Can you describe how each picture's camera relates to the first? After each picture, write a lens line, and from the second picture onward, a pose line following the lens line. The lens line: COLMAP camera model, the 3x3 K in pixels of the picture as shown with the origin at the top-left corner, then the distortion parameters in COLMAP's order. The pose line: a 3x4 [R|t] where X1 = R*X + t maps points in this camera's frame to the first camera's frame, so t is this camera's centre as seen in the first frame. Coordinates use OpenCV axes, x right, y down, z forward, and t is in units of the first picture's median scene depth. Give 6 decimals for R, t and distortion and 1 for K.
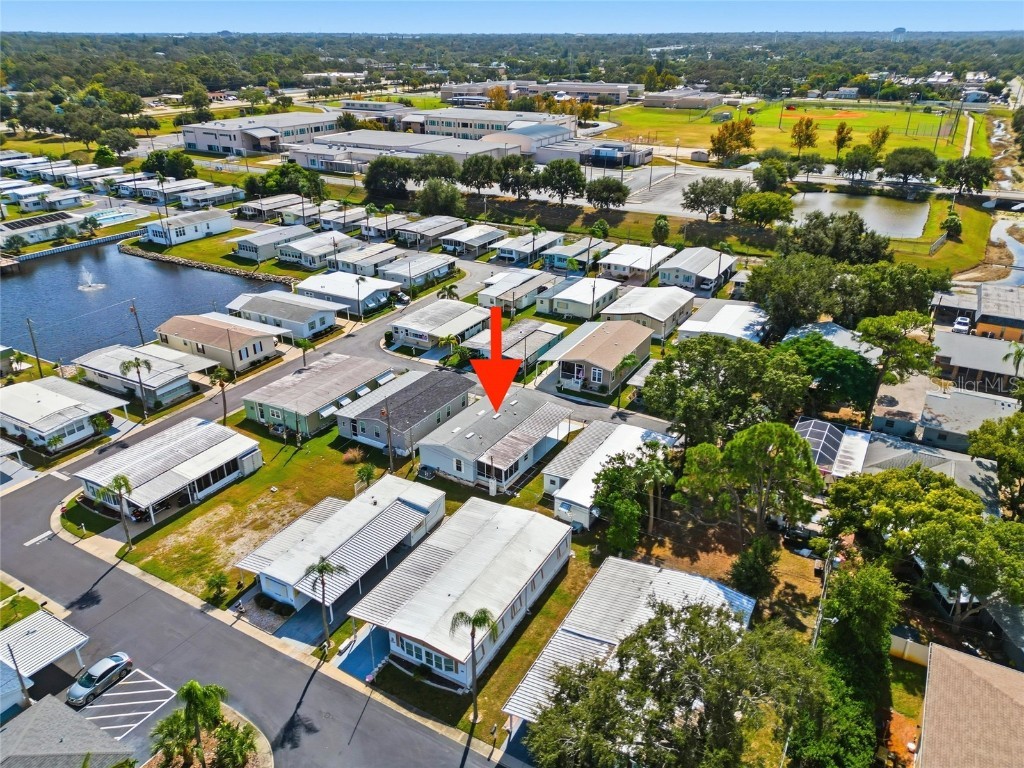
lens RADIAL K [[708.4, 0, 510.5], [0, 708.4, 389.4], [0, 0, 1]] dist [0.088914, -0.086220]
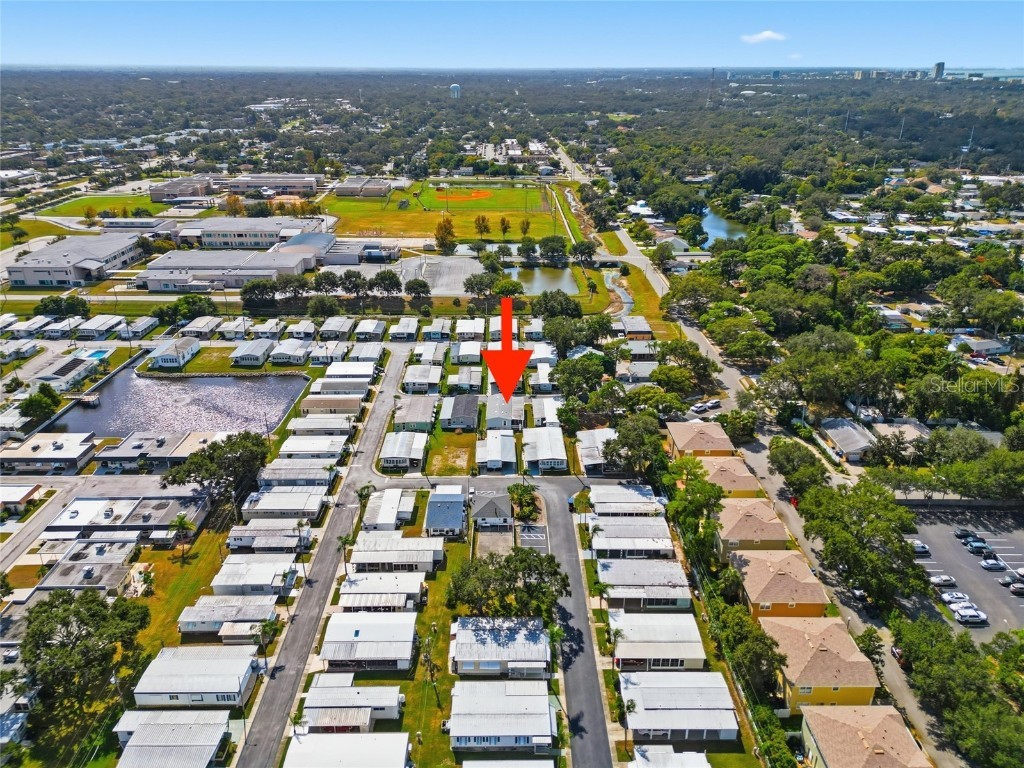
lens RADIAL K [[708.4, 0, 510.5], [0, 708.4, 389.4], [0, 0, 1]] dist [0.088914, -0.086220]
pose [[0.859822, -0.199642, 0.469945, -0.643722], [0.220390, 0.975349, 0.011118, -0.020173], [-0.460580, 0.094011, 0.882626, -0.684846]]
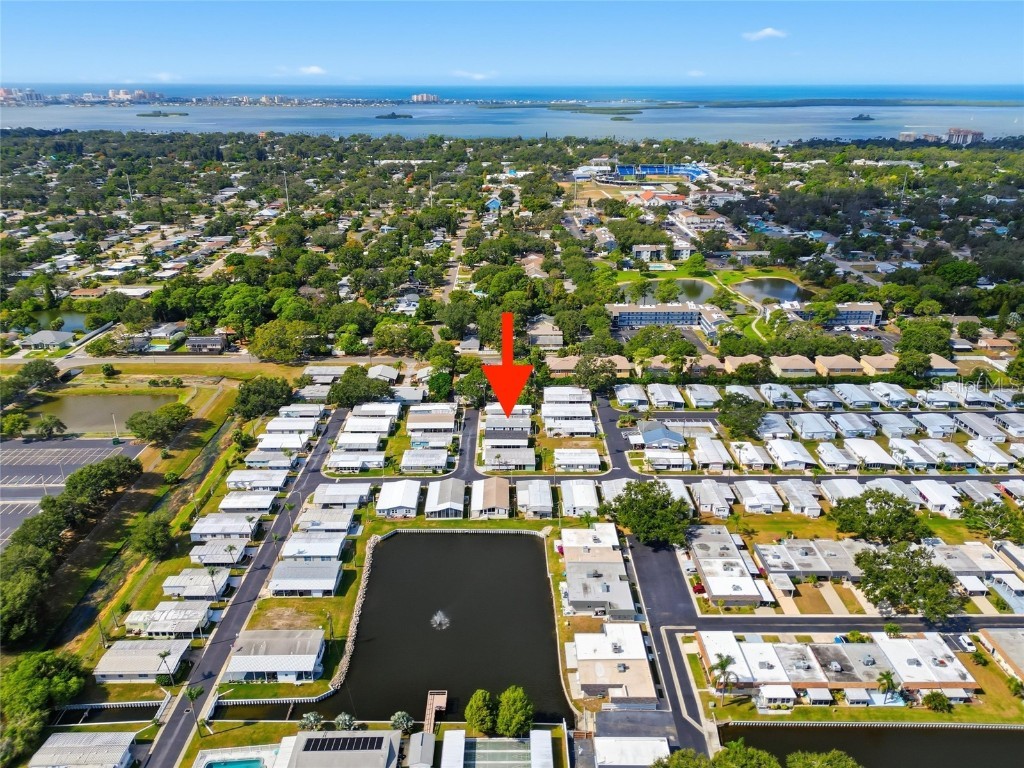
lens RADIAL K [[708.4, 0, 510.5], [0, 708.4, 389.4], [0, 0, 1]] dist [0.088914, -0.086220]
pose [[-0.502261, -0.343152, 0.793713, -1.395758], [0.374541, 0.740987, 0.557366, -1.015938], [-0.779393, 0.577221, -0.243644, 0.919669]]
